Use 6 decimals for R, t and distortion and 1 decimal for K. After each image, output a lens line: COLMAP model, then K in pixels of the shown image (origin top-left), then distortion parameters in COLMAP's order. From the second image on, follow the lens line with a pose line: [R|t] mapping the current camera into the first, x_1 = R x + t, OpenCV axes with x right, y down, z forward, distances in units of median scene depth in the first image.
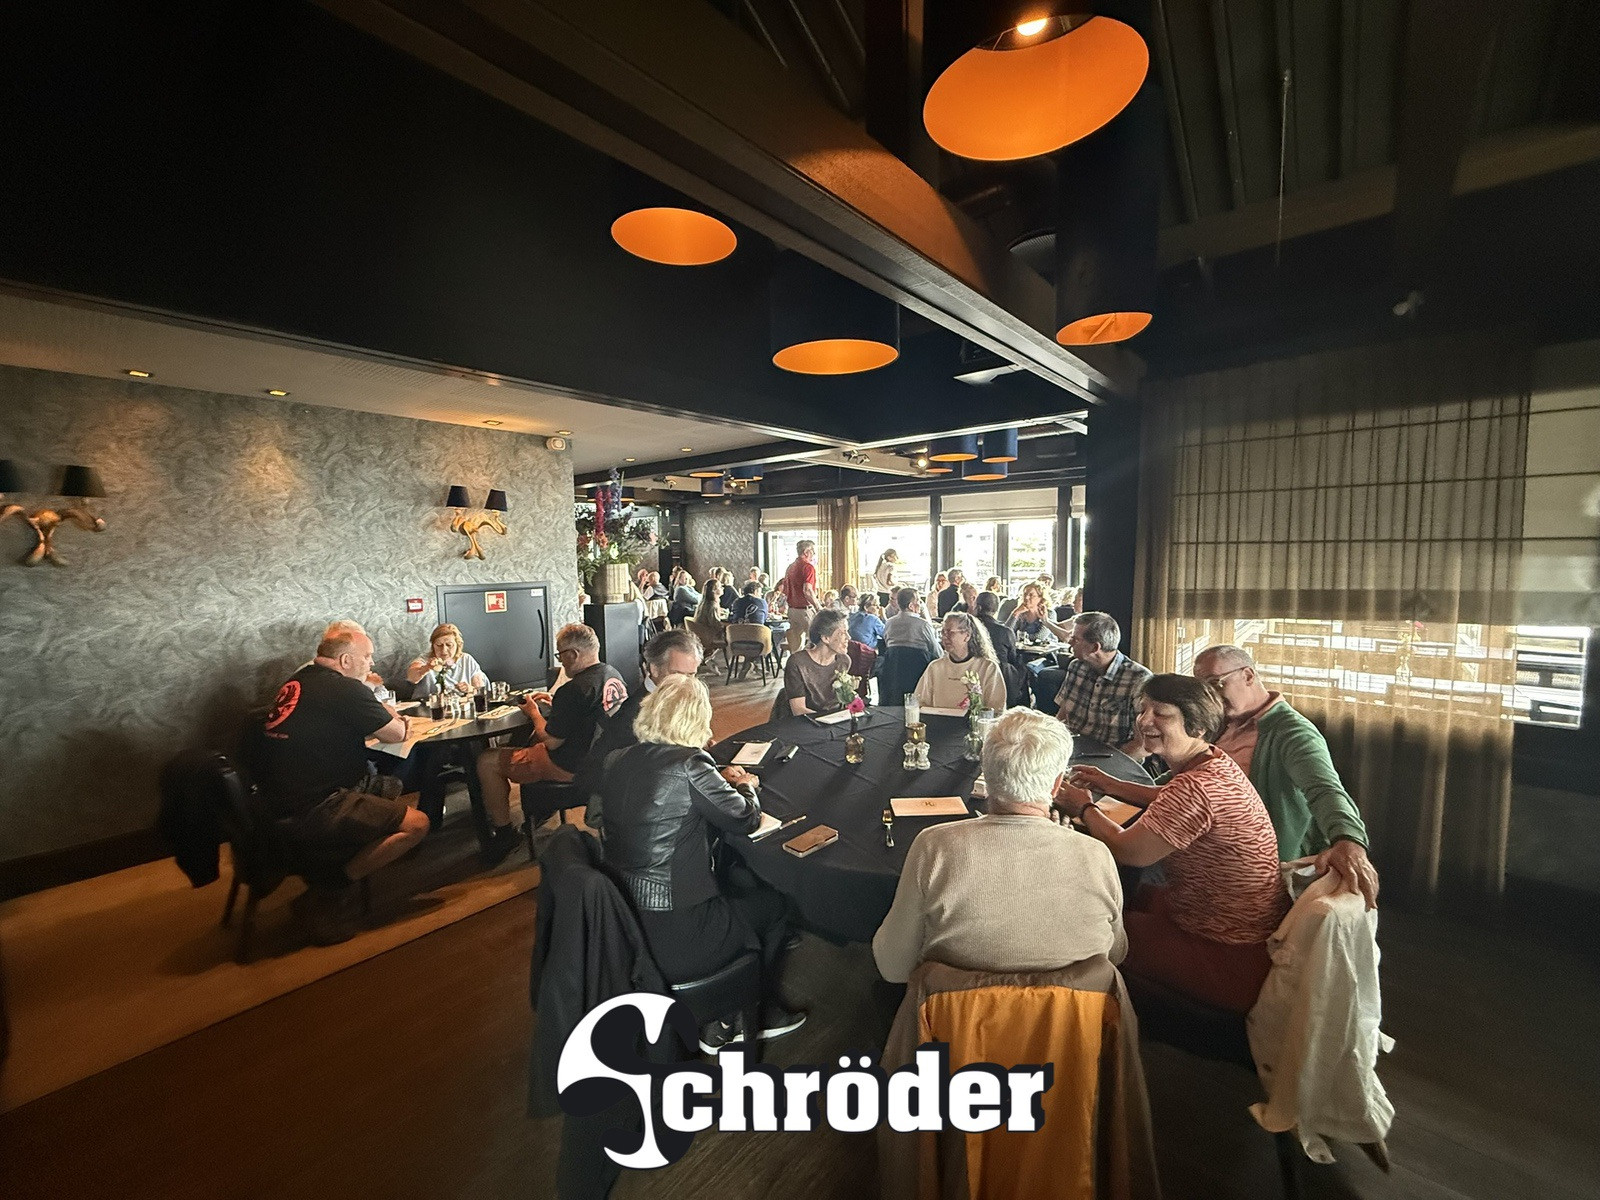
lens RADIAL K [[636.7, 0, 794.7], [0, 636.7, 599.2], [0, 0, 1]] dist [-0.007503, 0.000034]
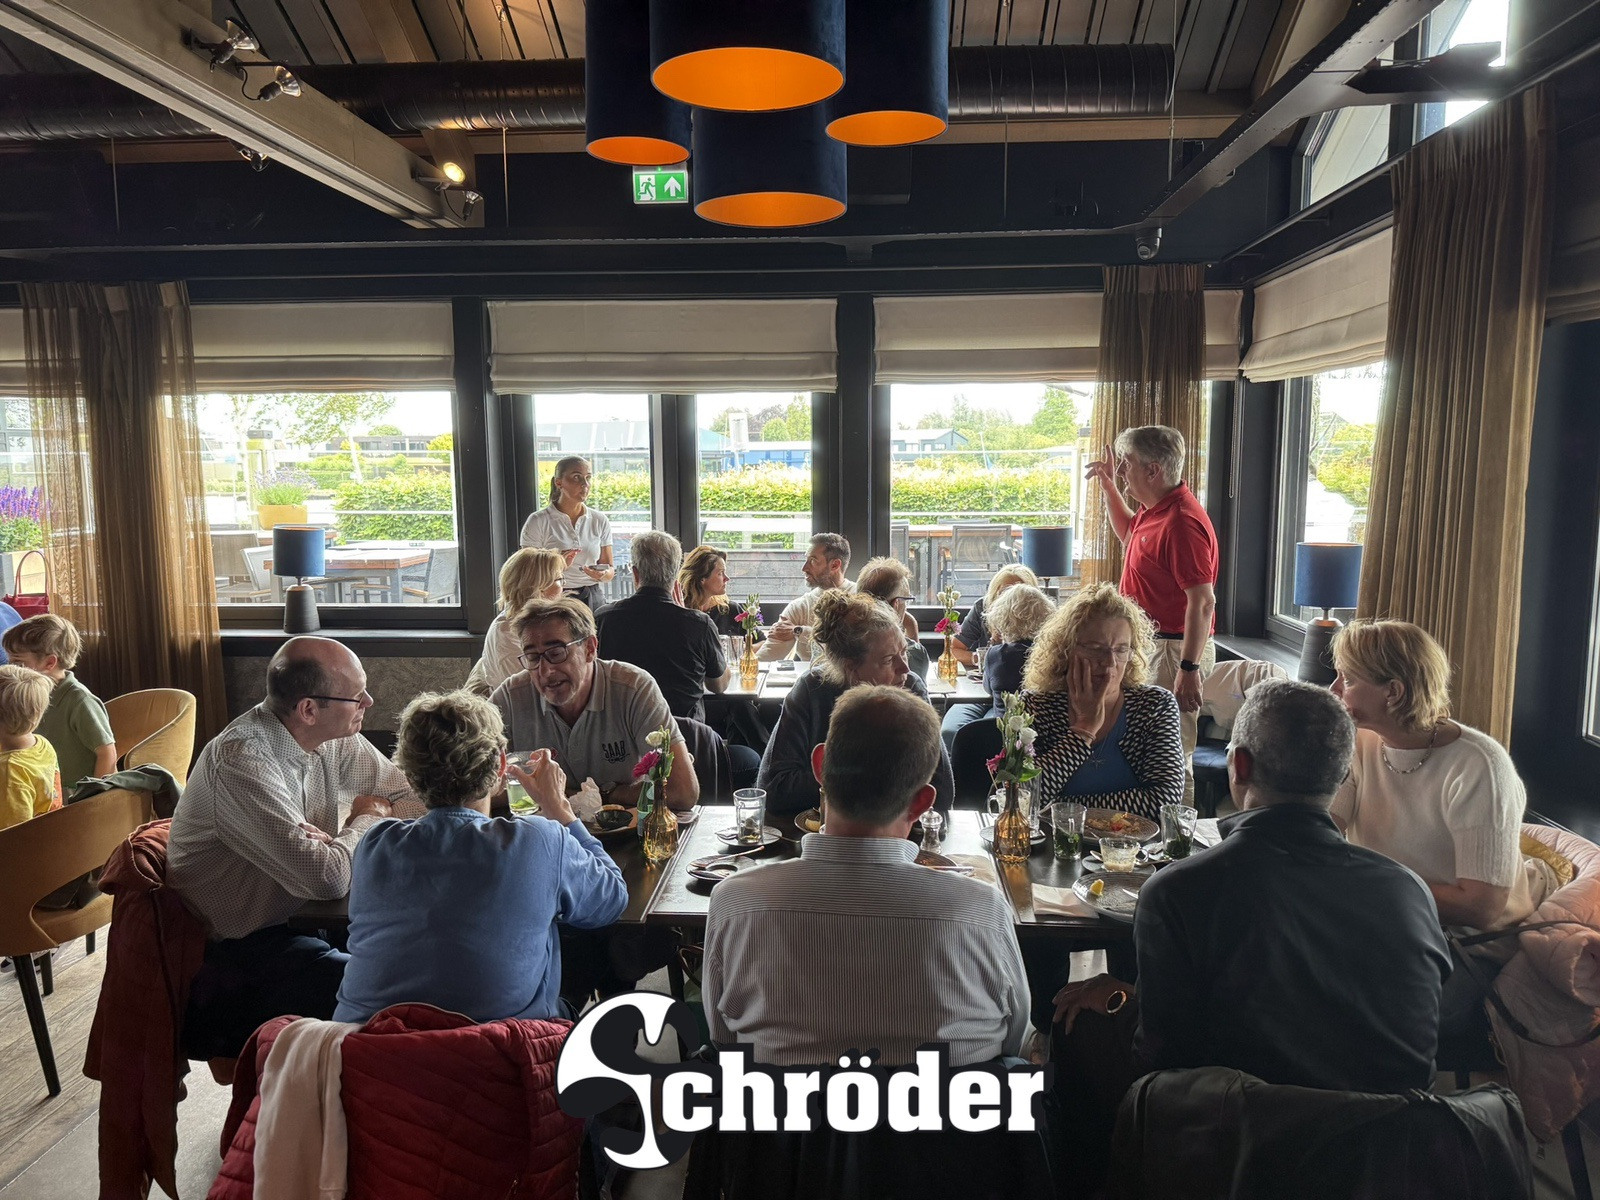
lens RADIAL K [[1117.1, 0, 802.5], [0, 1117.1, 604.3], [0, 0, 1]] dist [0.067913, -0.094973]
pose [[0.790439, -0.068840, 0.608660, -0.019388], [0.041706, 0.997407, 0.058646, -0.131719], [-0.611119, -0.020971, 0.791261, 1.683781]]
